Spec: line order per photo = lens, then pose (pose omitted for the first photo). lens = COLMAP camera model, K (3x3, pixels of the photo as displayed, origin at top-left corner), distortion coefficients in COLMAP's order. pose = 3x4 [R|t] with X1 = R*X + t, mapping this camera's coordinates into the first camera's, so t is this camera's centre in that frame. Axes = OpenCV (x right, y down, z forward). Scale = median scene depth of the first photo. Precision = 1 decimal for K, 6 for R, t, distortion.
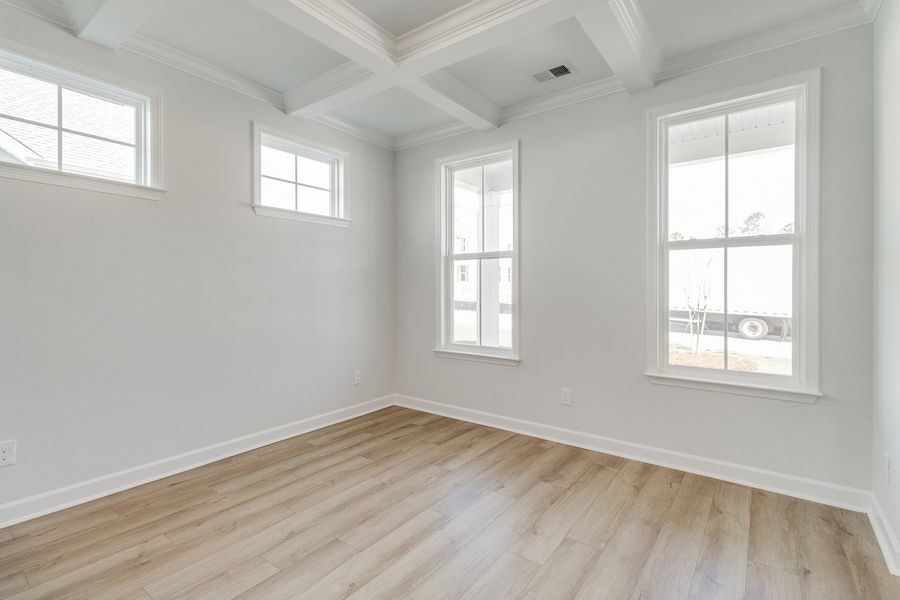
lens RADIAL K [[416.9, 0, 461.6], [0, 416.9, 289.7], [0, 0, 1]] dist [0.000075, -0.000010]
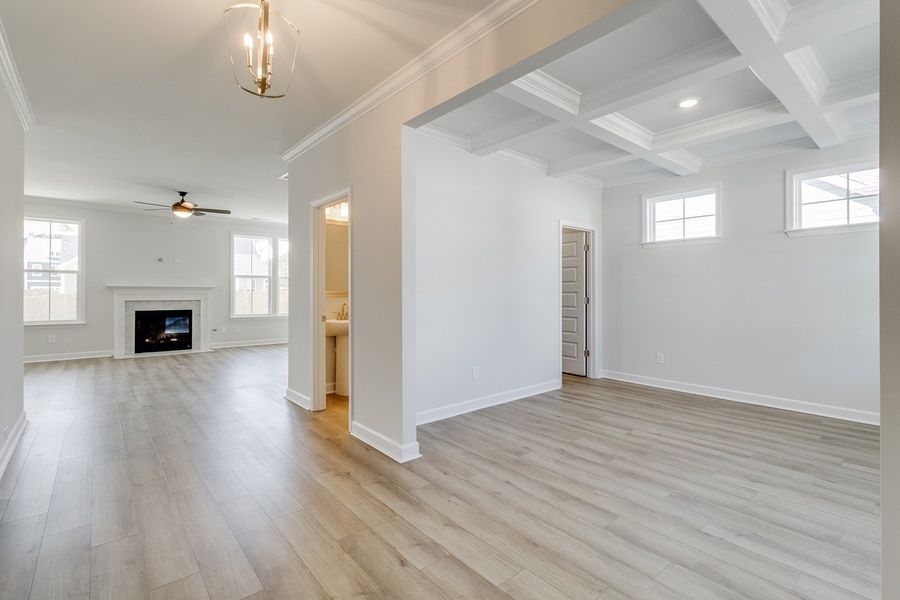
lens RADIAL K [[430.4, 0, 448.8], [0, 430.4, 290.0], [0, 0, 1]] dist [0.037225, 0.000001]
pose [[-0.247704, -0.004004, -0.968827, 1.392554], [-0.003537, 0.999989, -0.003228, -0.000929], [0.968829, 0.002627, -0.247715, 0.340384]]
